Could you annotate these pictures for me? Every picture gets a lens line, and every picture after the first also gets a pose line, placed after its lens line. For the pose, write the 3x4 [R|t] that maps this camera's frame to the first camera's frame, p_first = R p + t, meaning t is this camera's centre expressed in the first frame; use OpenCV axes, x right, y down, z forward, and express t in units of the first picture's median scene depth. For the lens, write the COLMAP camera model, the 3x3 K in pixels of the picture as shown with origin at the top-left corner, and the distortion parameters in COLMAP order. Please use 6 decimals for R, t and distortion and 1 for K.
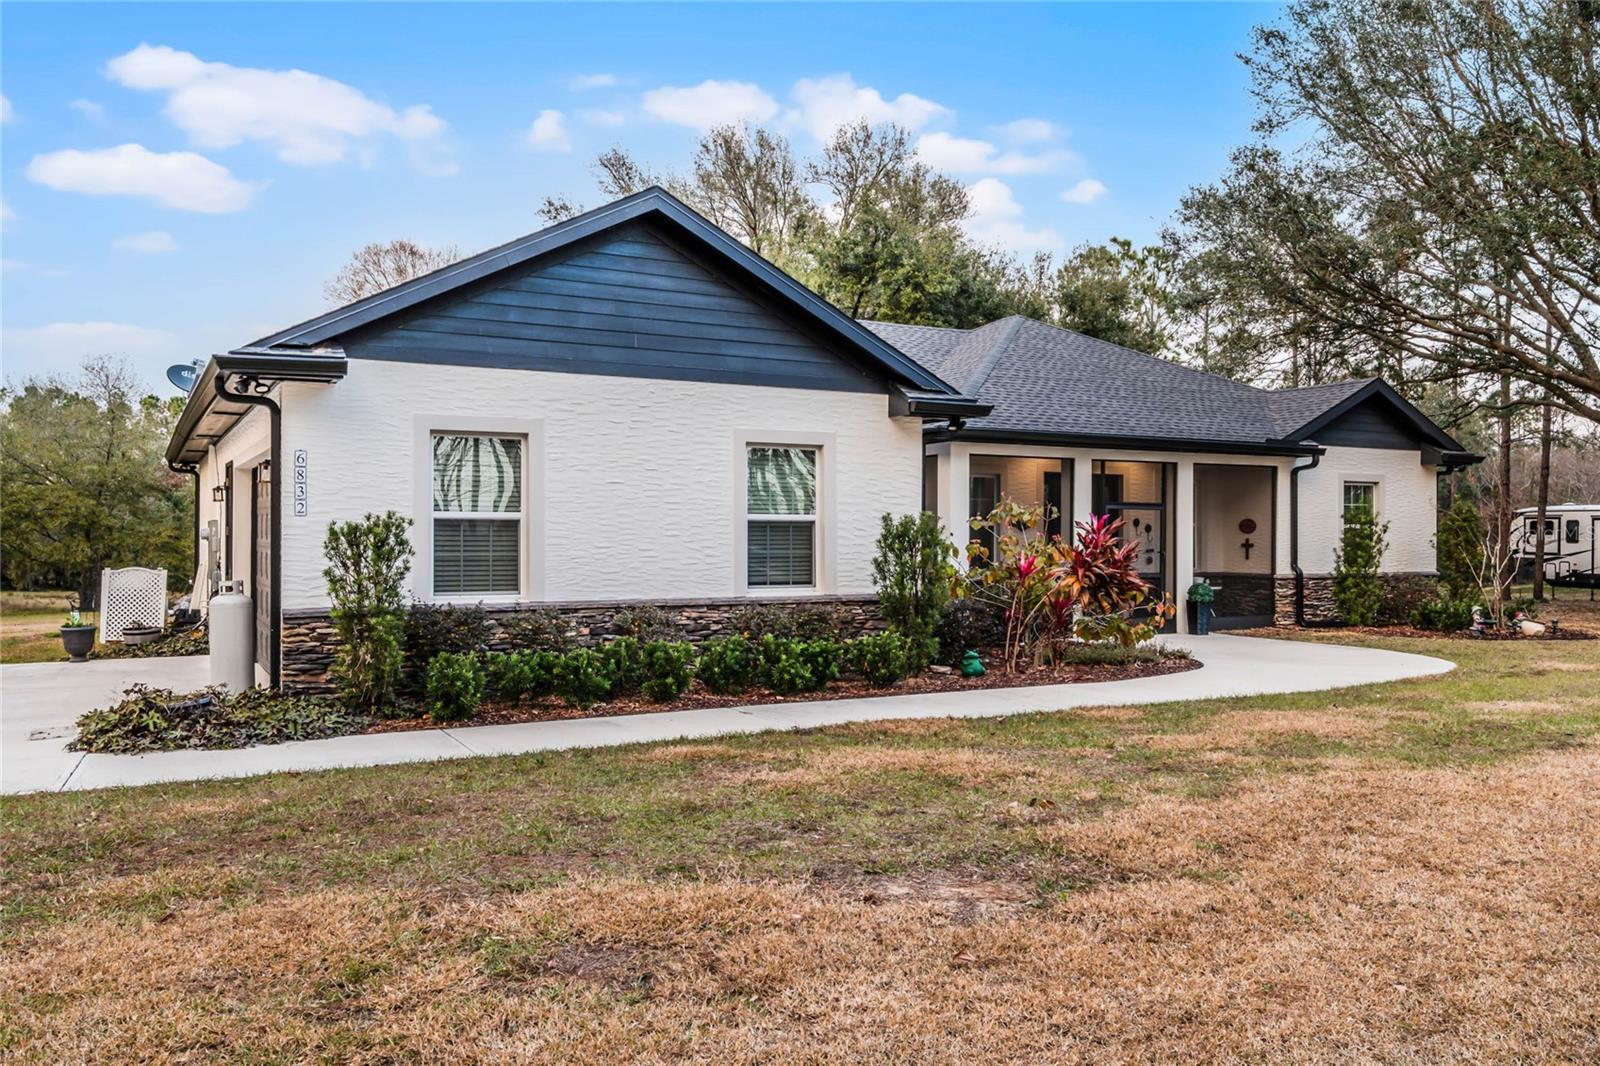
lens RADIAL K [[1275.2, 0, 800.0], [0, 1275.2, 533.0], [0, 0, 1]] dist [-0.000169, 0.003325]
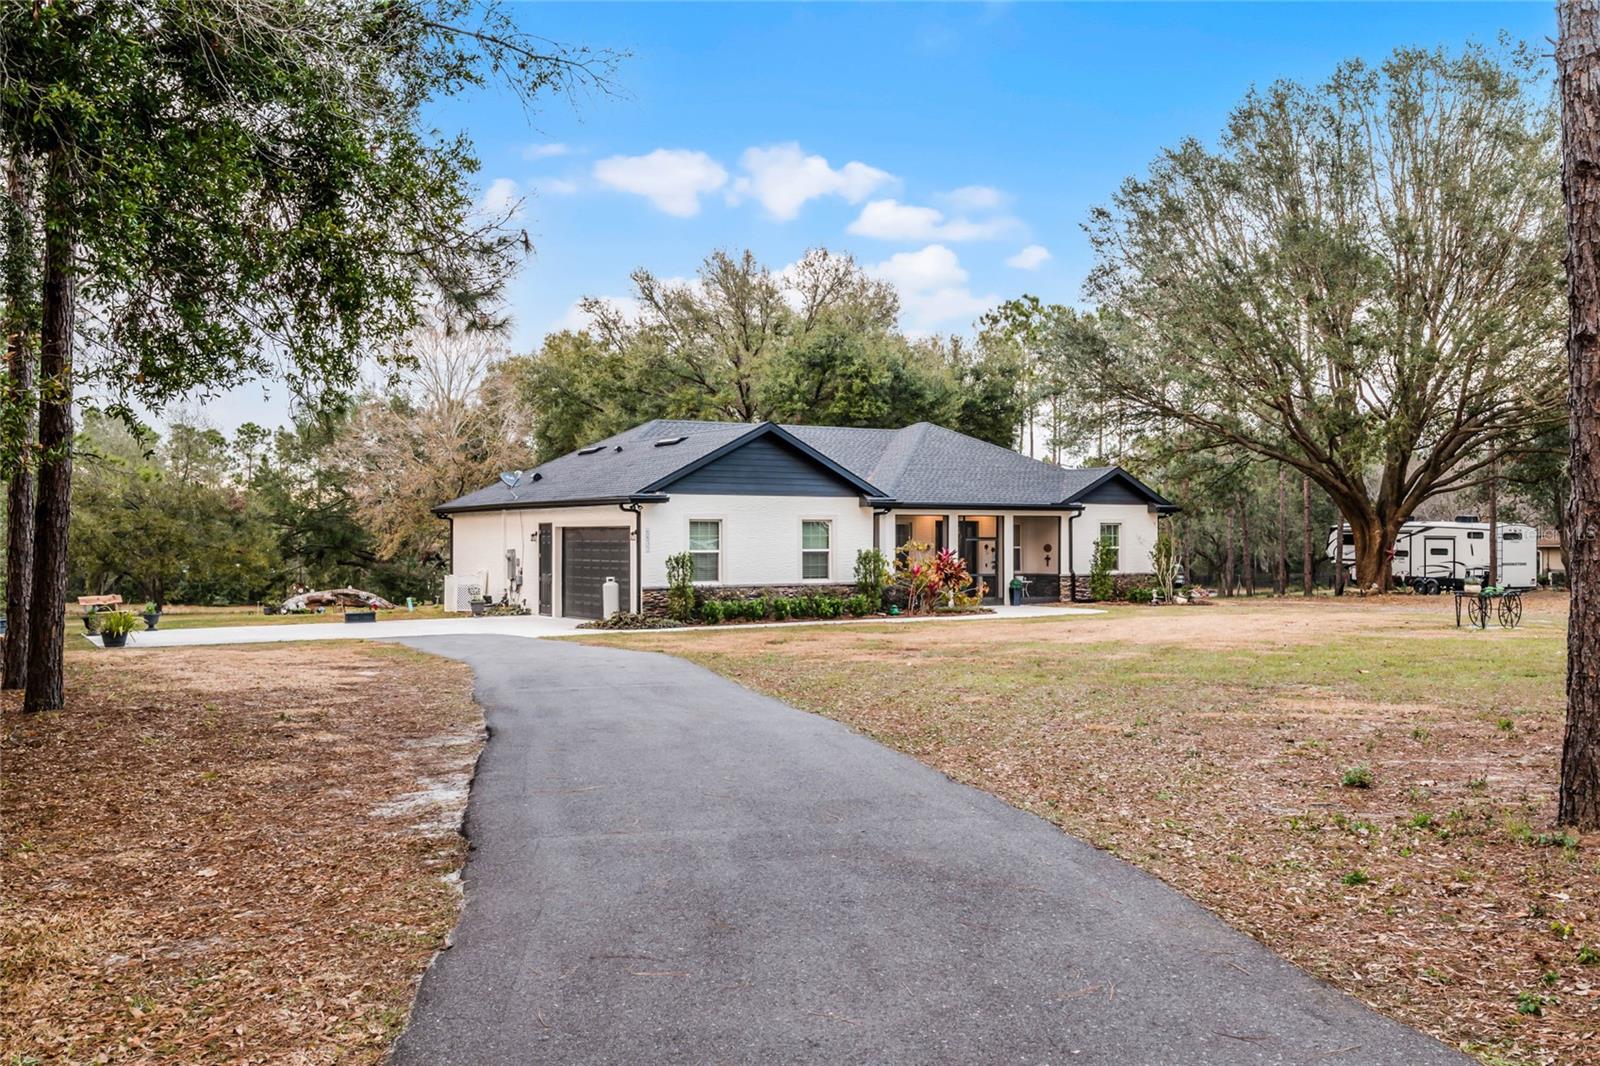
lens RADIAL K [[1536.0, 0, 800.0], [0, 1536.0, 533.0], [0, 0, 1]] dist [0.009339, 0.011387]
pose [[0.998316, -0.004483, 0.057839, -0.154445], [0.004579, 0.999988, -0.001530, -0.029748], [-0.057832, 0.001792, 0.998325, -1.384309]]
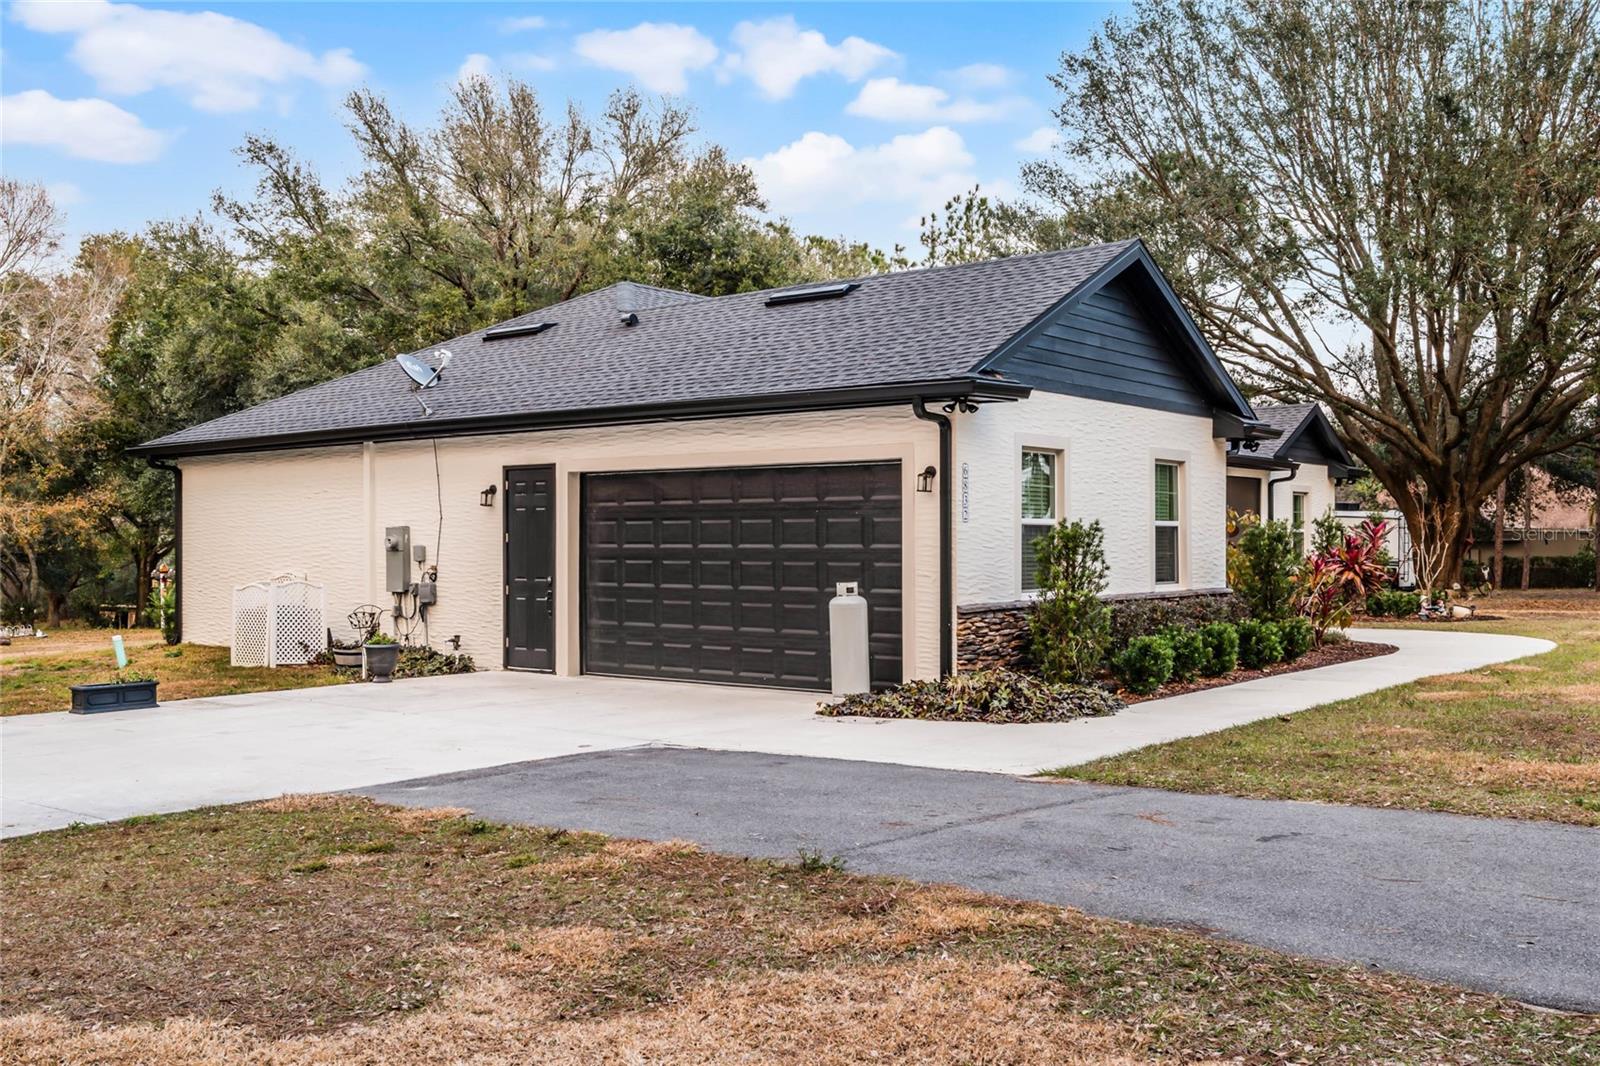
lens RADIAL K [[1536.0, 0, 800.0], [0, 1536.0, 533.0], [0, 0, 1]] dist [0.009339, 0.011387]
pose [[0.912458, -0.003952, 0.409151, -0.649281], [0.006289, 0.999971, -0.004368, 0.000609], [-0.409121, 0.006558, 0.912456, -0.103122]]
